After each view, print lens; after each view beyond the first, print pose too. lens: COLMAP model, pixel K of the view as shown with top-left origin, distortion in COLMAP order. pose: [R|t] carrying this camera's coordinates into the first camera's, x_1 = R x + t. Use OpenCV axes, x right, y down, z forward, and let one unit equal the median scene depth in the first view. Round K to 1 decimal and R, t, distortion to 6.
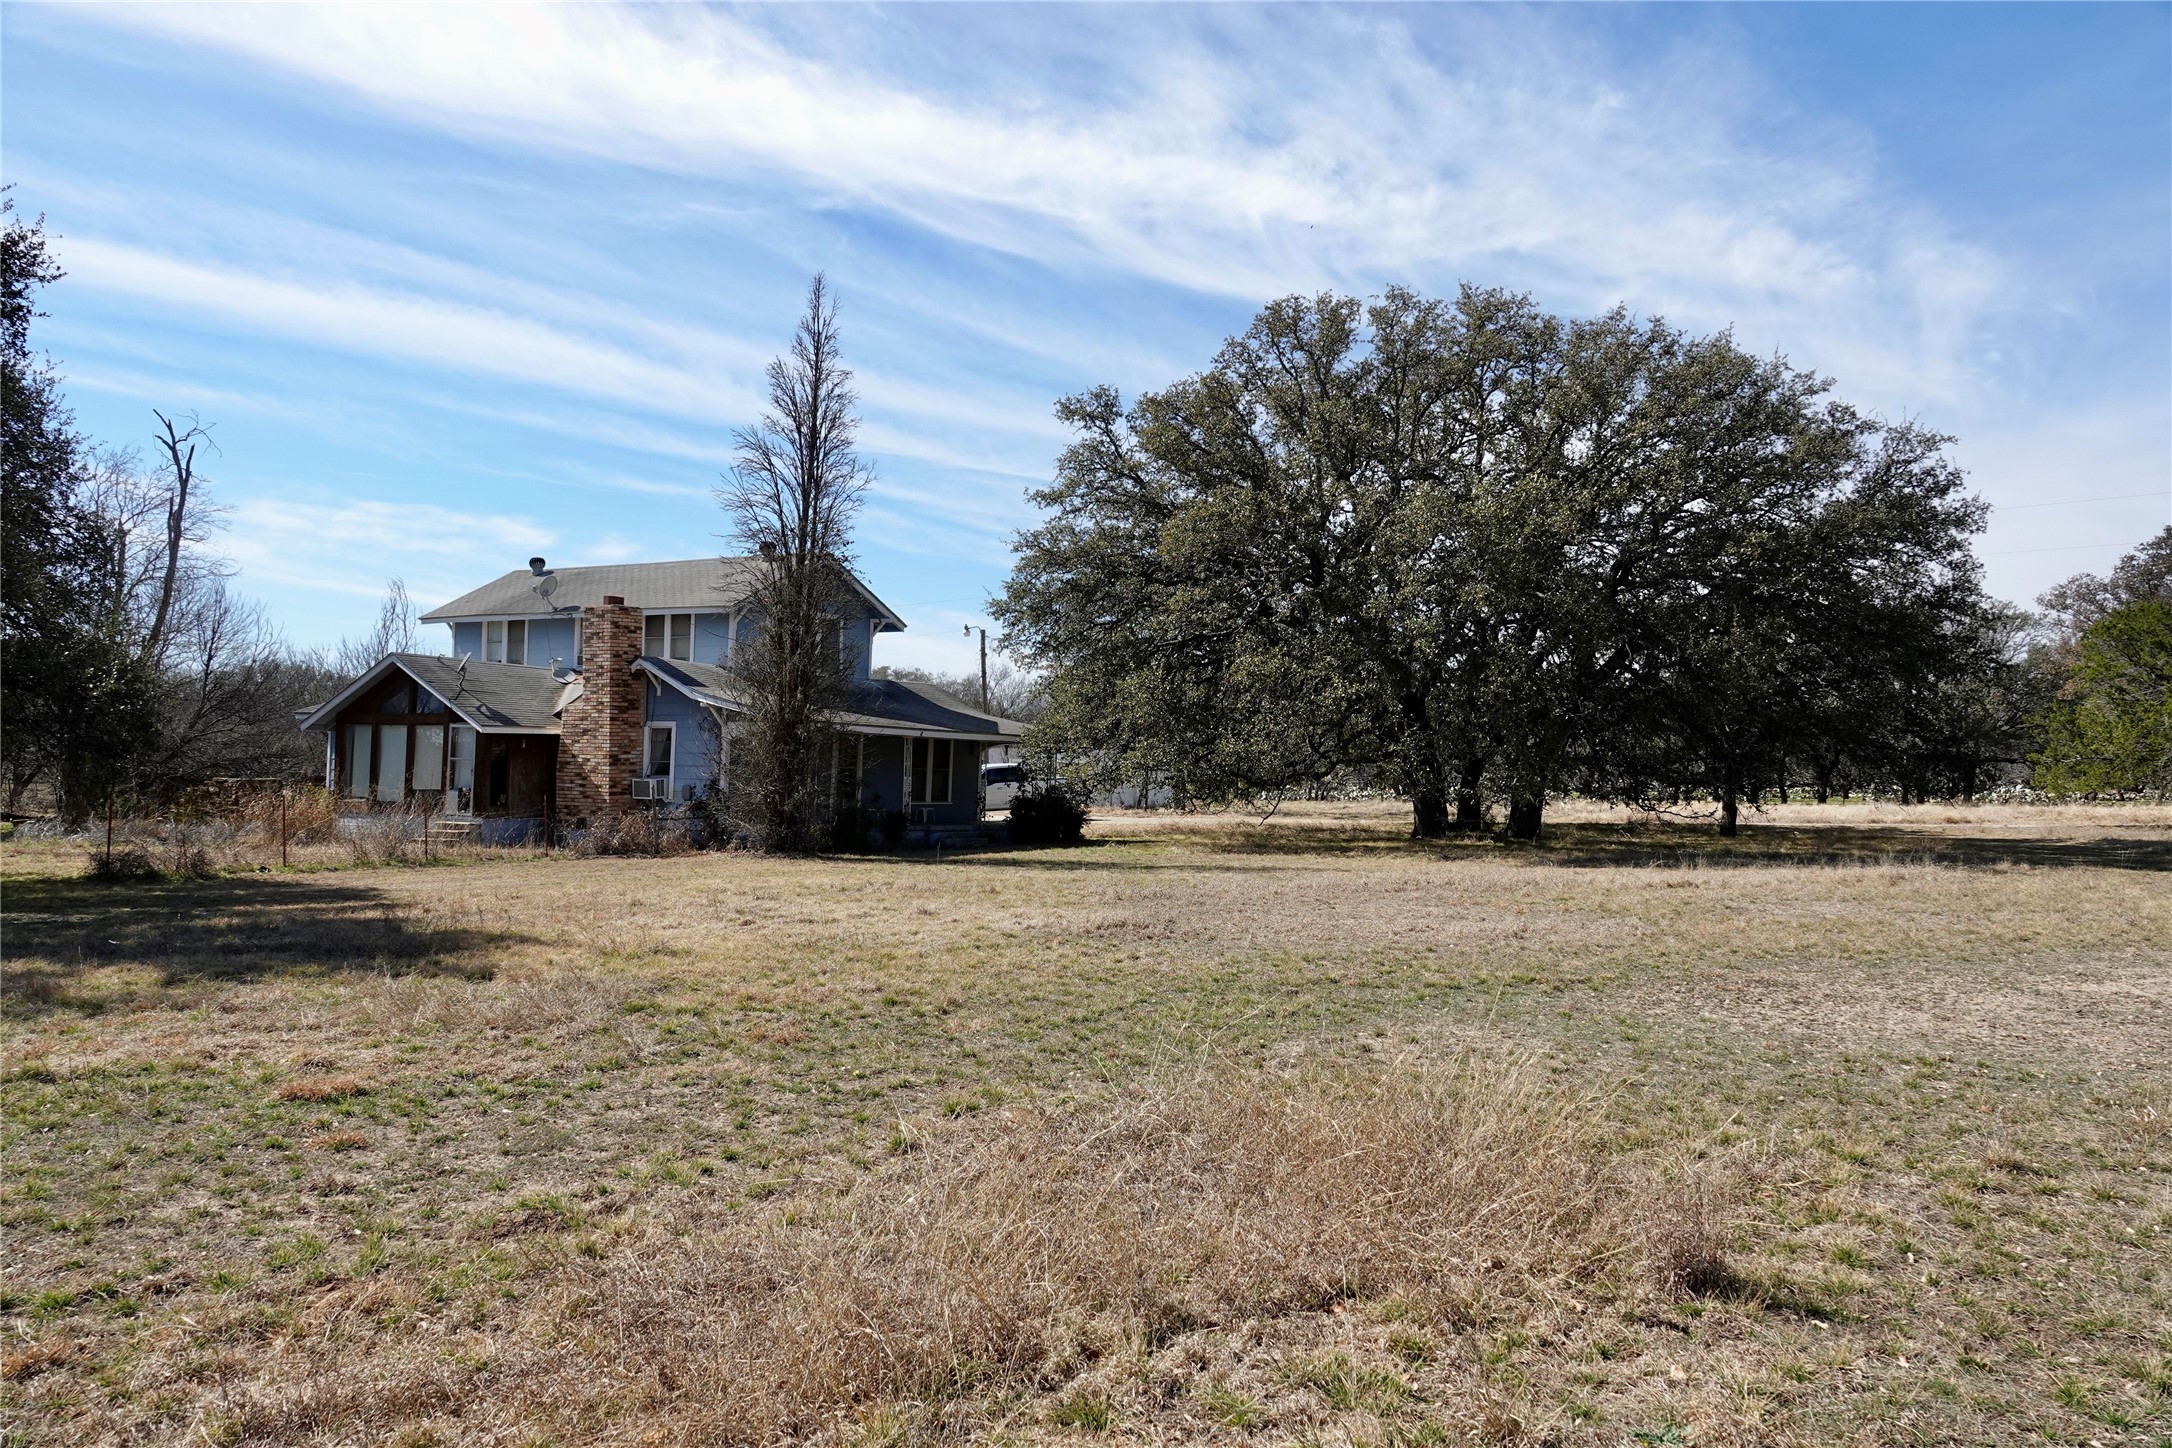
lens RADIAL K [[1689.2, 0, 1086.0], [0, 1689.2, 724.0], [0, 0, 1]] dist [0.000707, 0.001473]
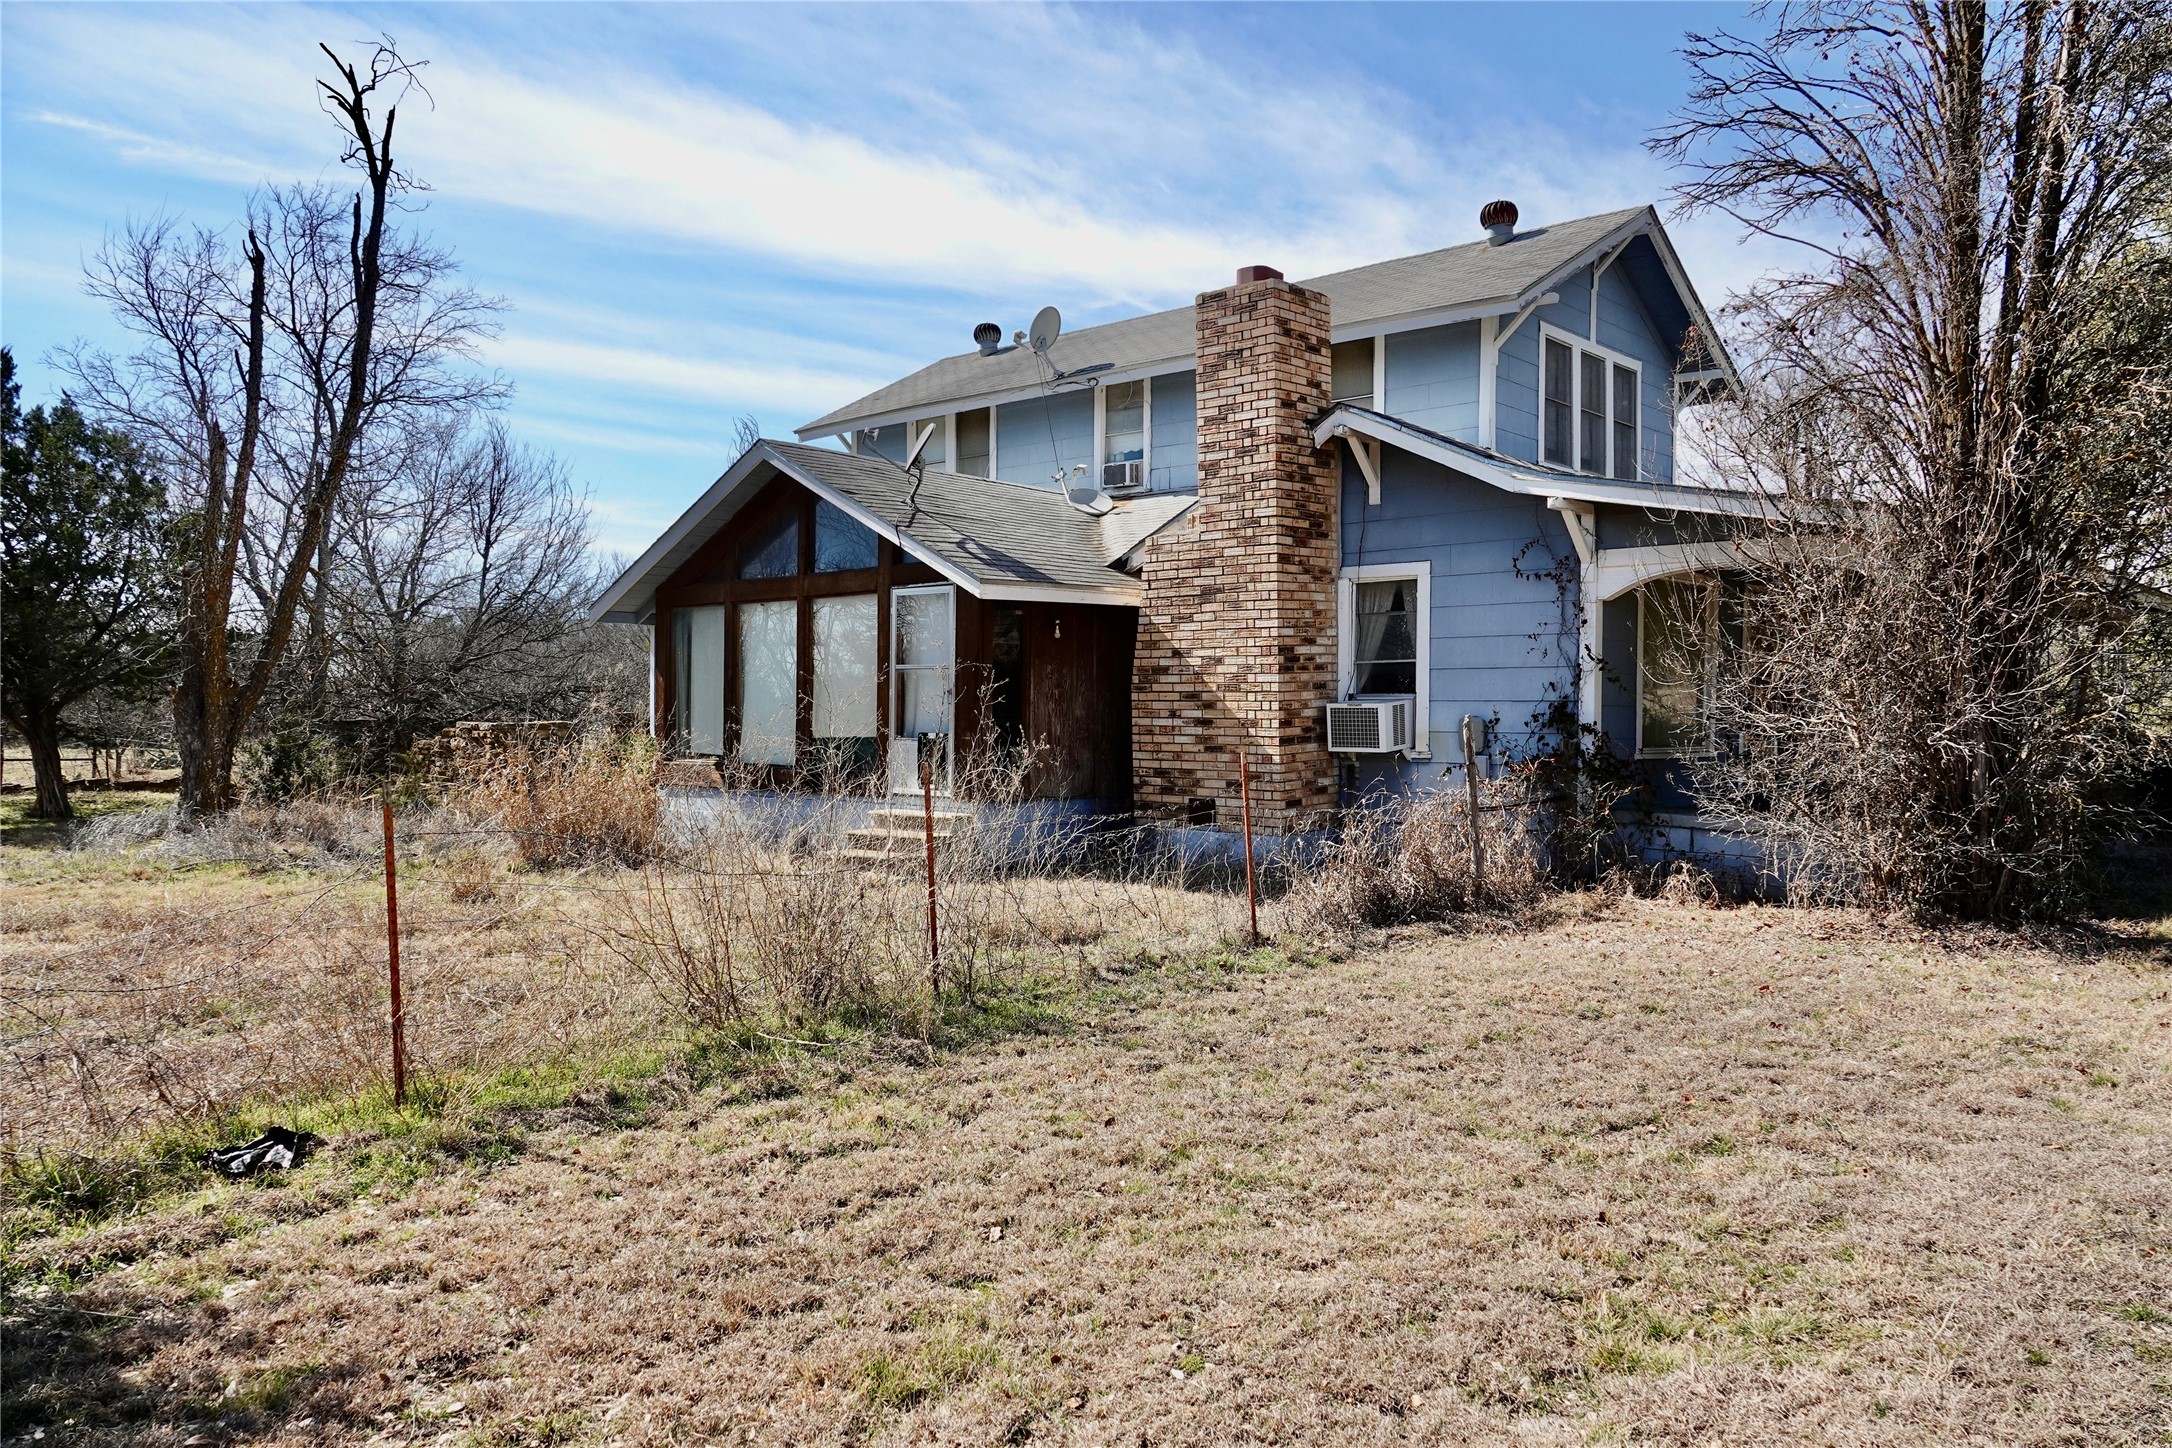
lens RADIAL K [[1504.4, 0, 1090.2], [0, 1504.4, 718.4], [0, 0, 1]] dist [0.001542, 0.003100]
pose [[0.987530, -0.019956, -0.156163, -0.264301], [0.025663, 0.999071, 0.034615, 0.021487], [0.155328, -0.038191, 0.987125, 0.617264]]
